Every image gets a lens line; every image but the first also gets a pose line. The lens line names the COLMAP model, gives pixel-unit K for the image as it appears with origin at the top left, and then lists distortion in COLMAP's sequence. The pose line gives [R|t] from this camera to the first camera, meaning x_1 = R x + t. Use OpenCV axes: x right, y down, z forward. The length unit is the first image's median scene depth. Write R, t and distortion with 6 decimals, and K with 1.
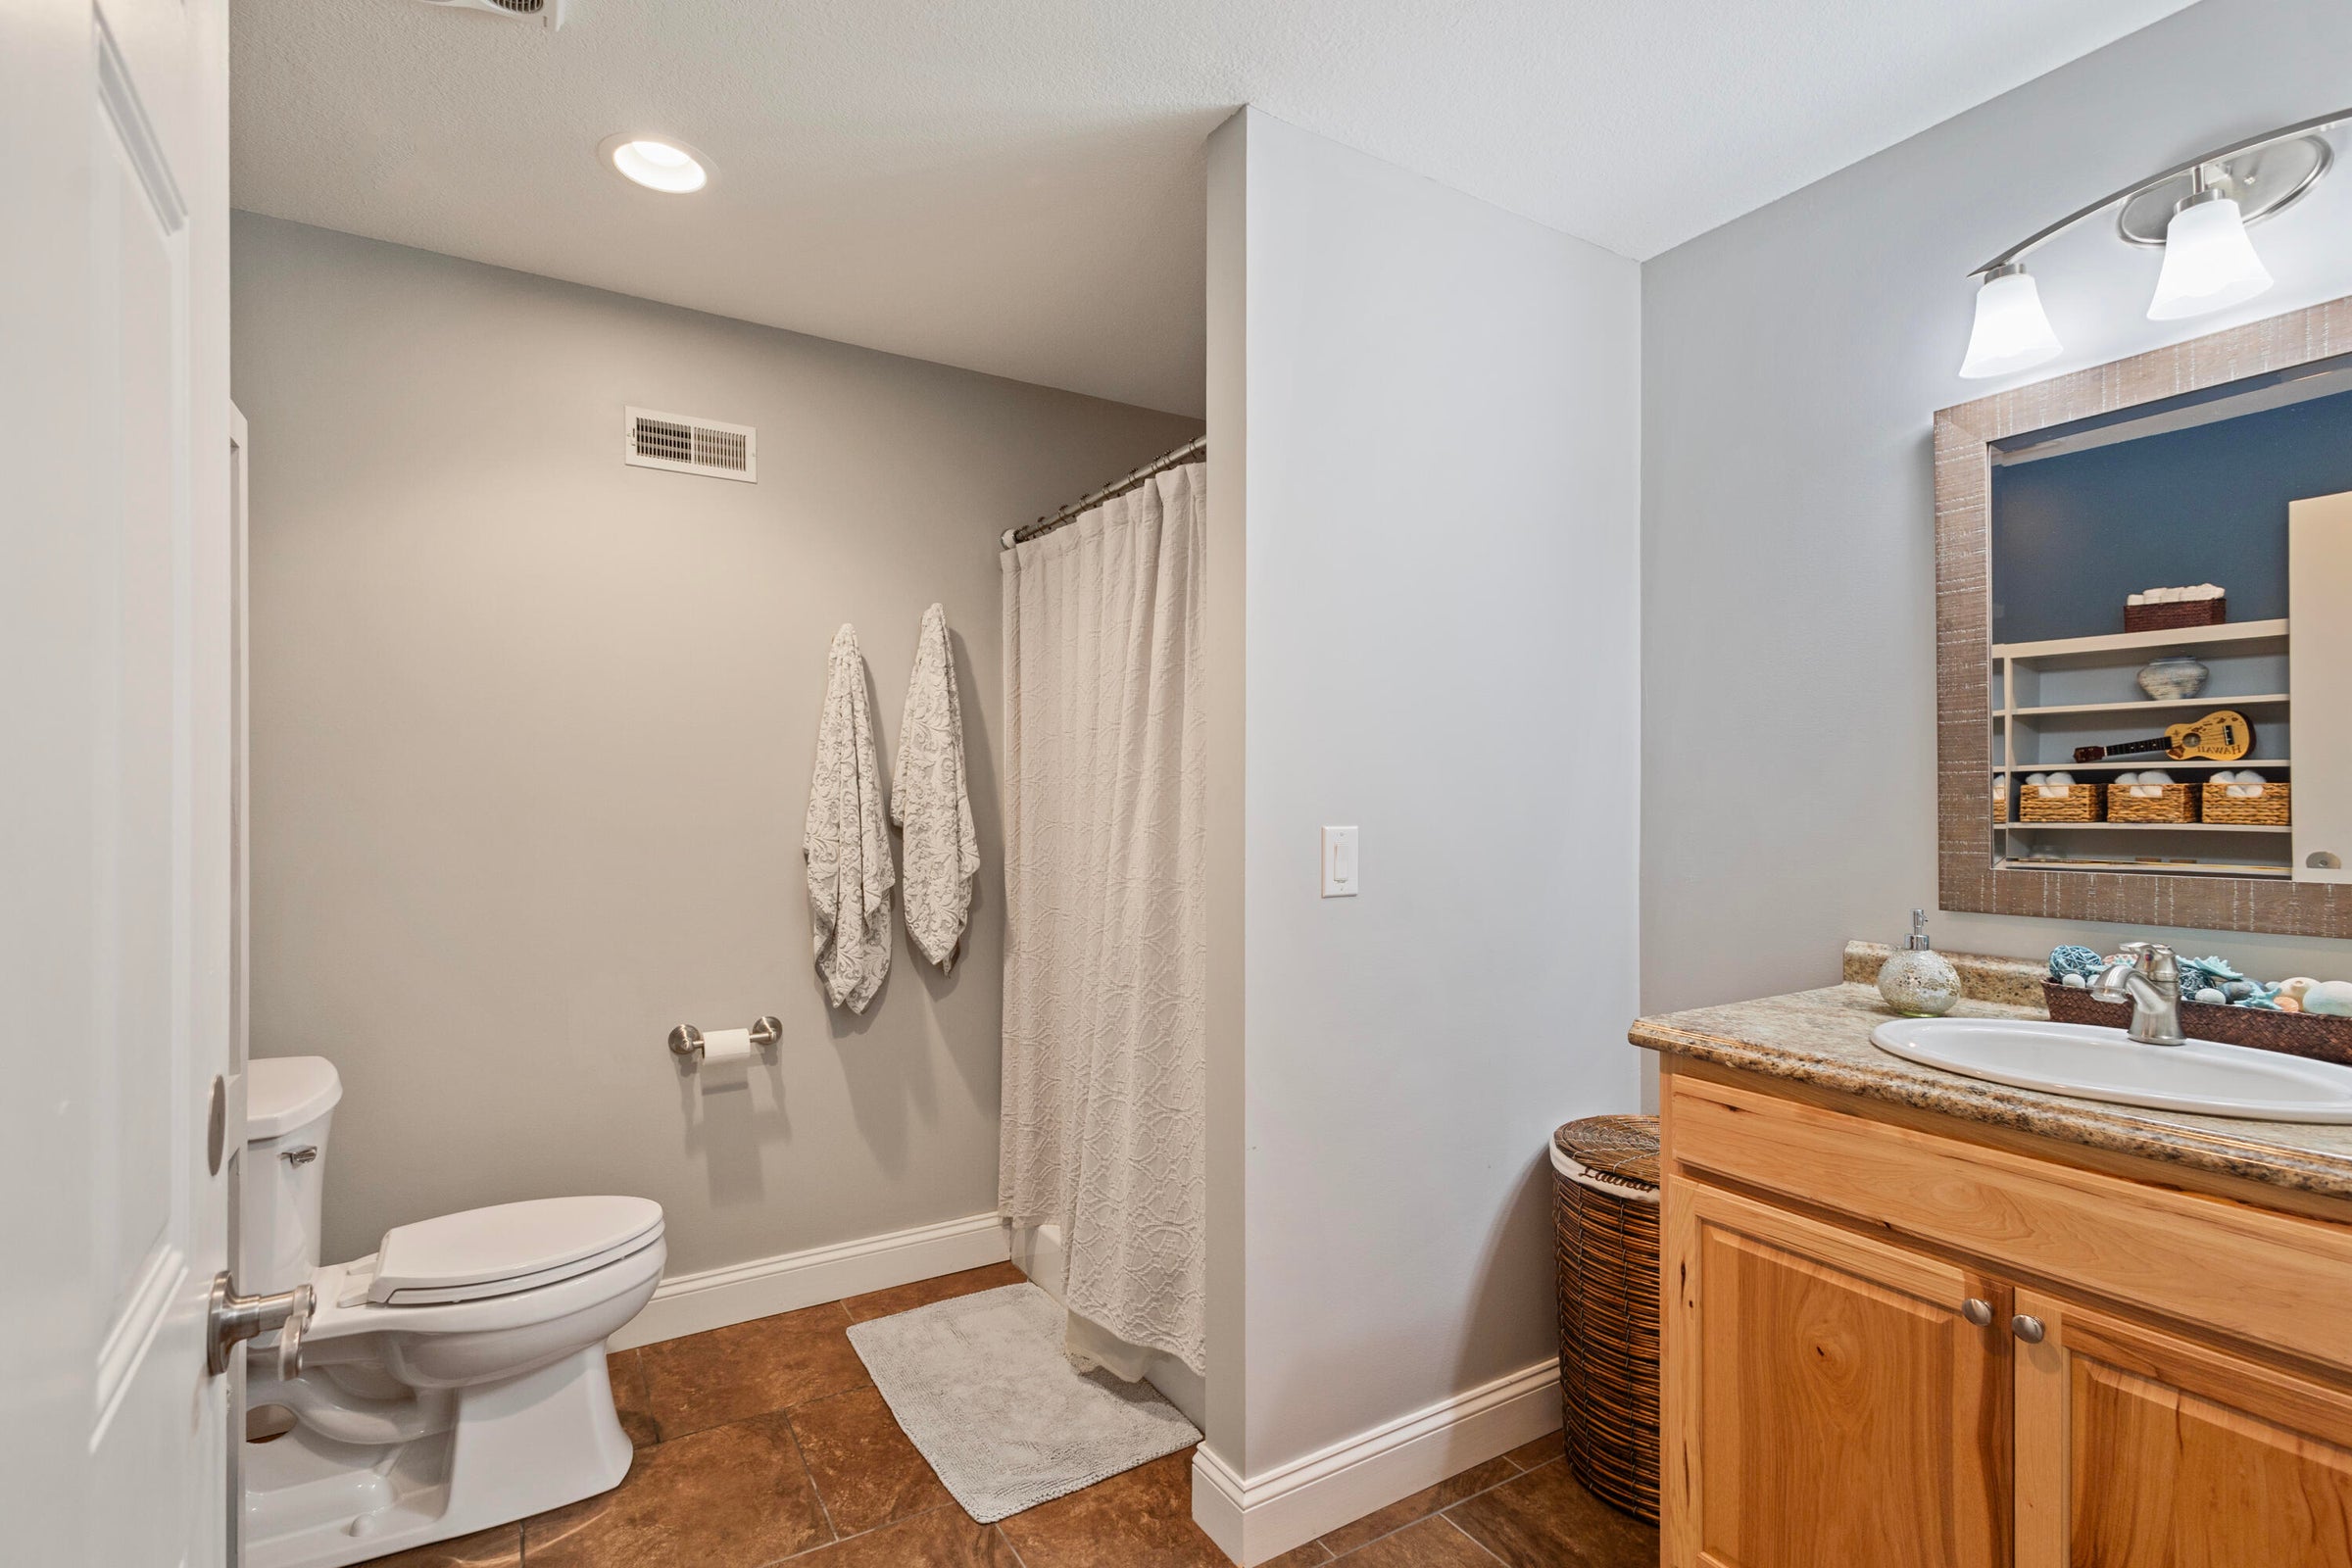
lens RADIAL K [[1083.6, 0, 1167.5], [0, 1083.6, 795.8], [0, 0, 1]] dist [0.005153, -0.000087]
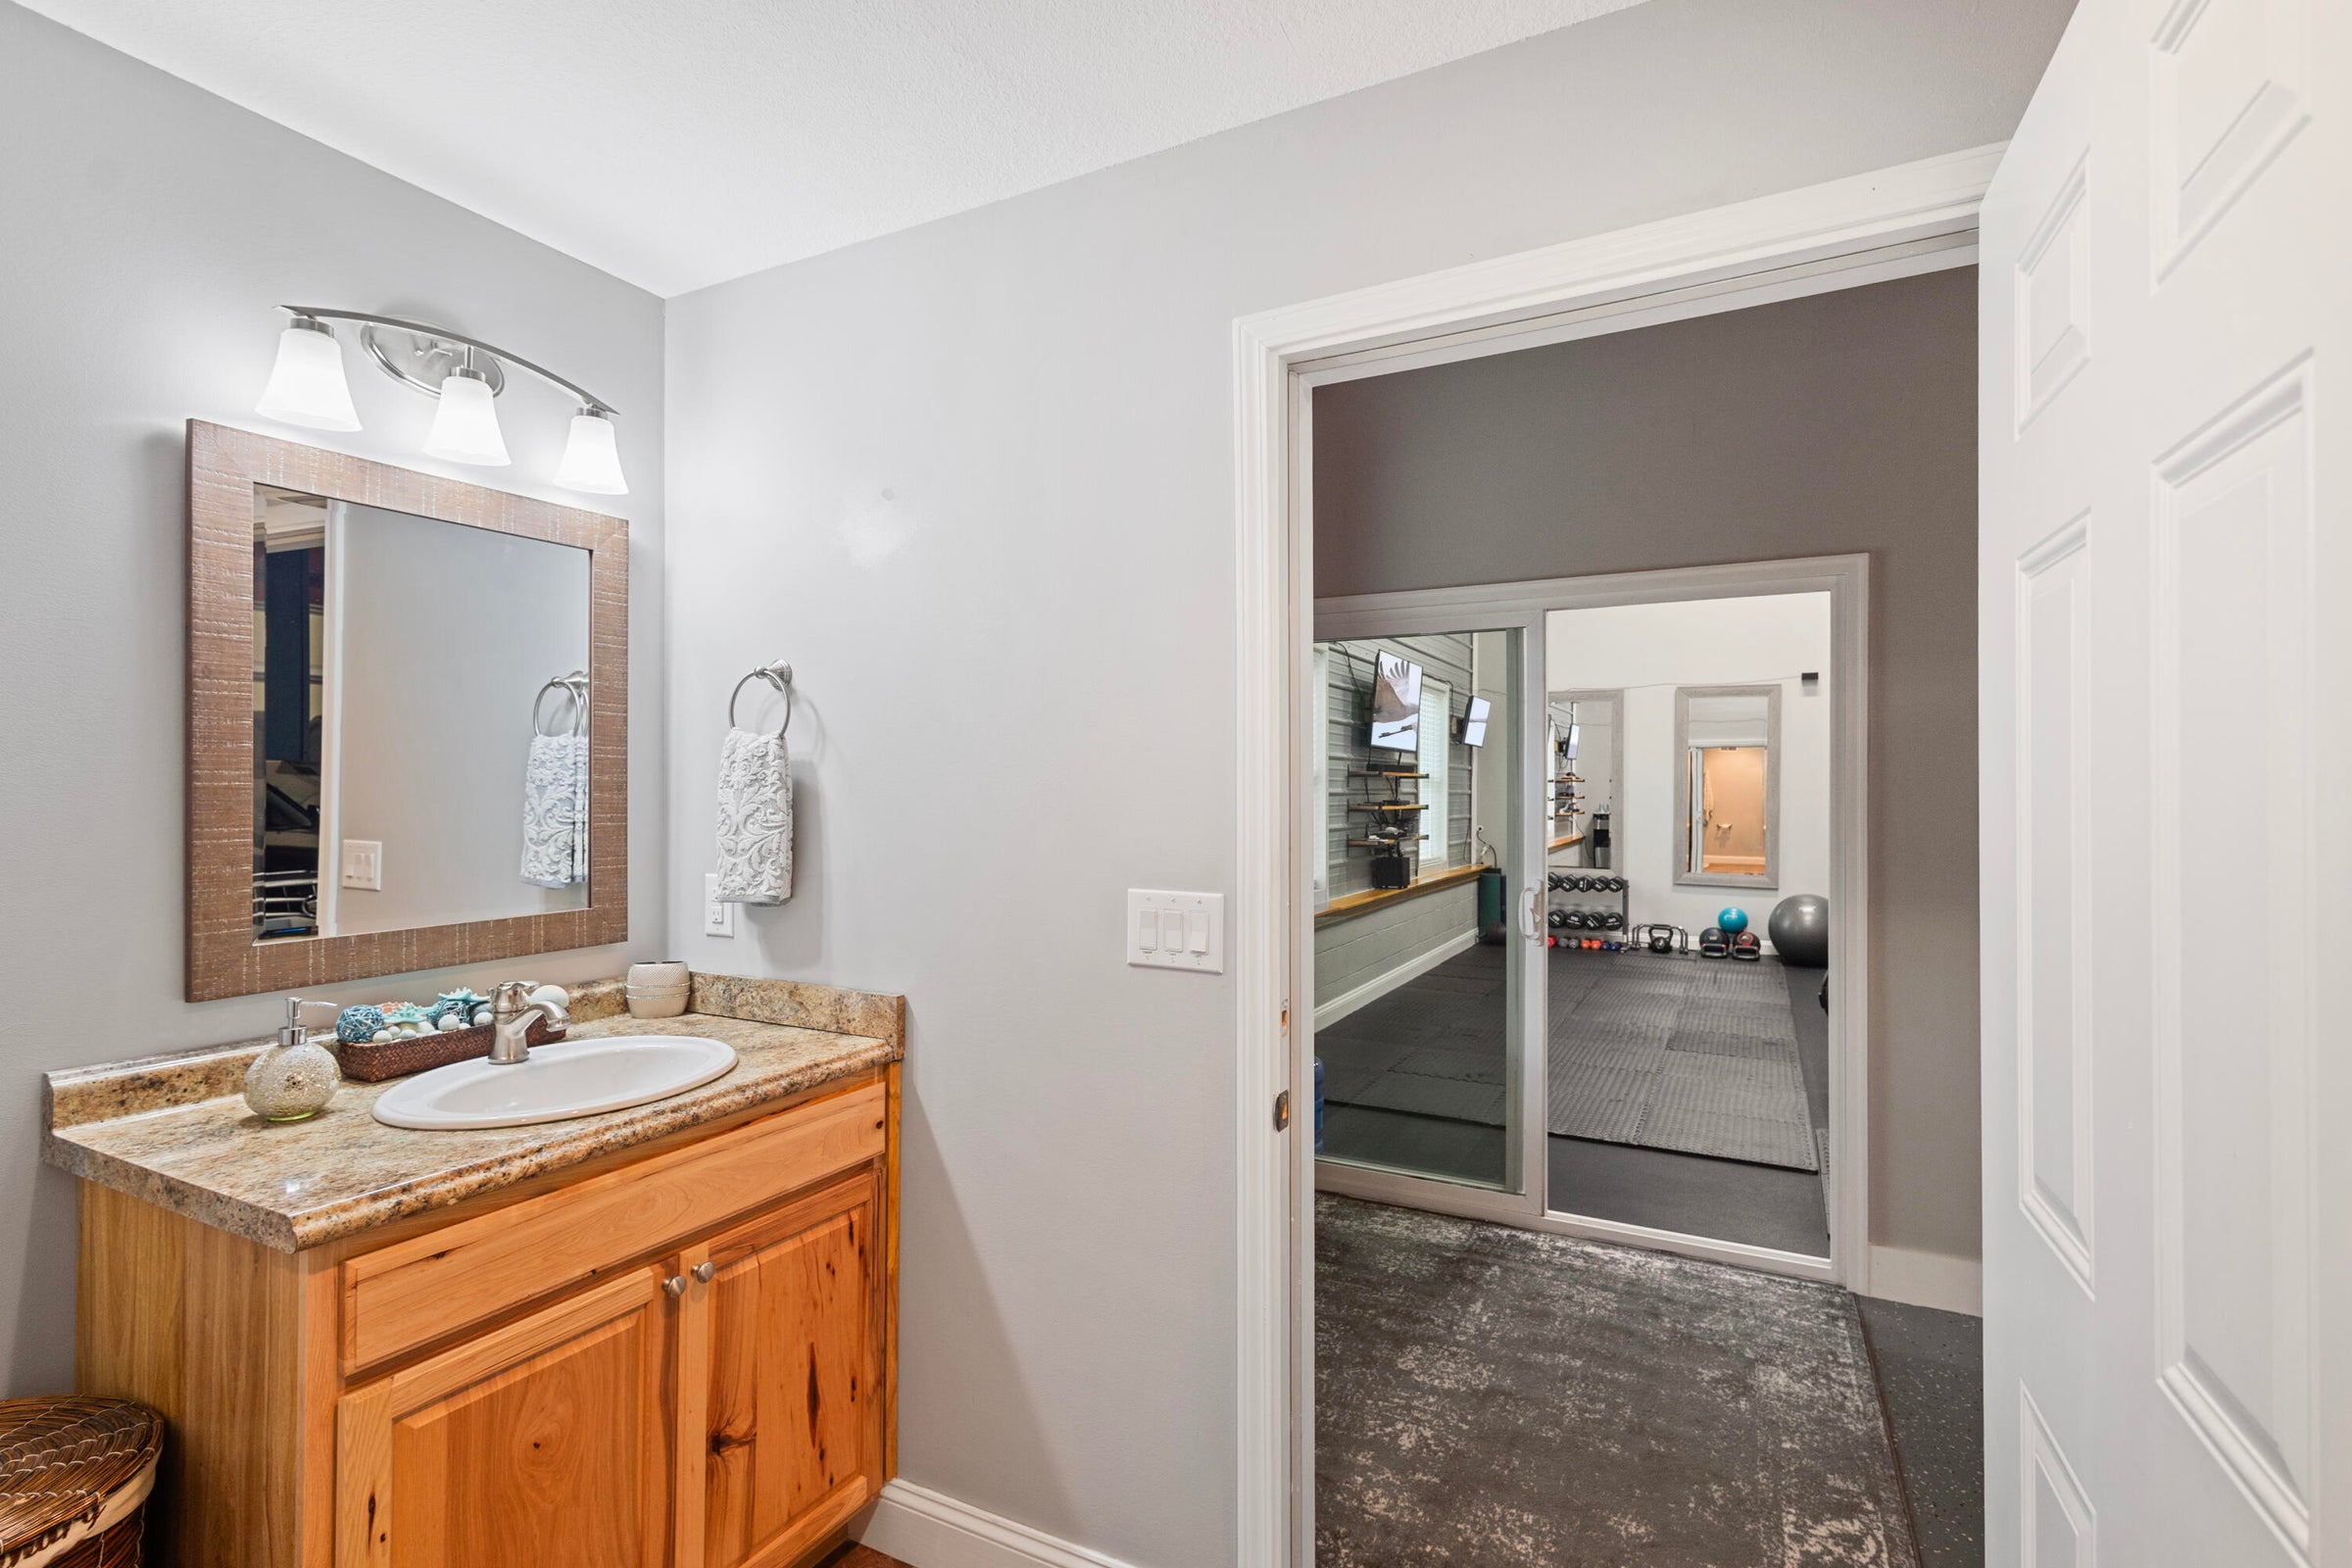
lens RADIAL K [[1083.6, 0, 1163.8], [0, 1083.6, 780.2], [0, 0, 1]] dist [0.005153, -0.000087]
pose [[-0.510360, 0.008554, 0.859919, -0.550653], [-0.004206, 0.999914, -0.012443, -0.082806], [-0.859951, -0.009967, -0.510280, 1.038149]]
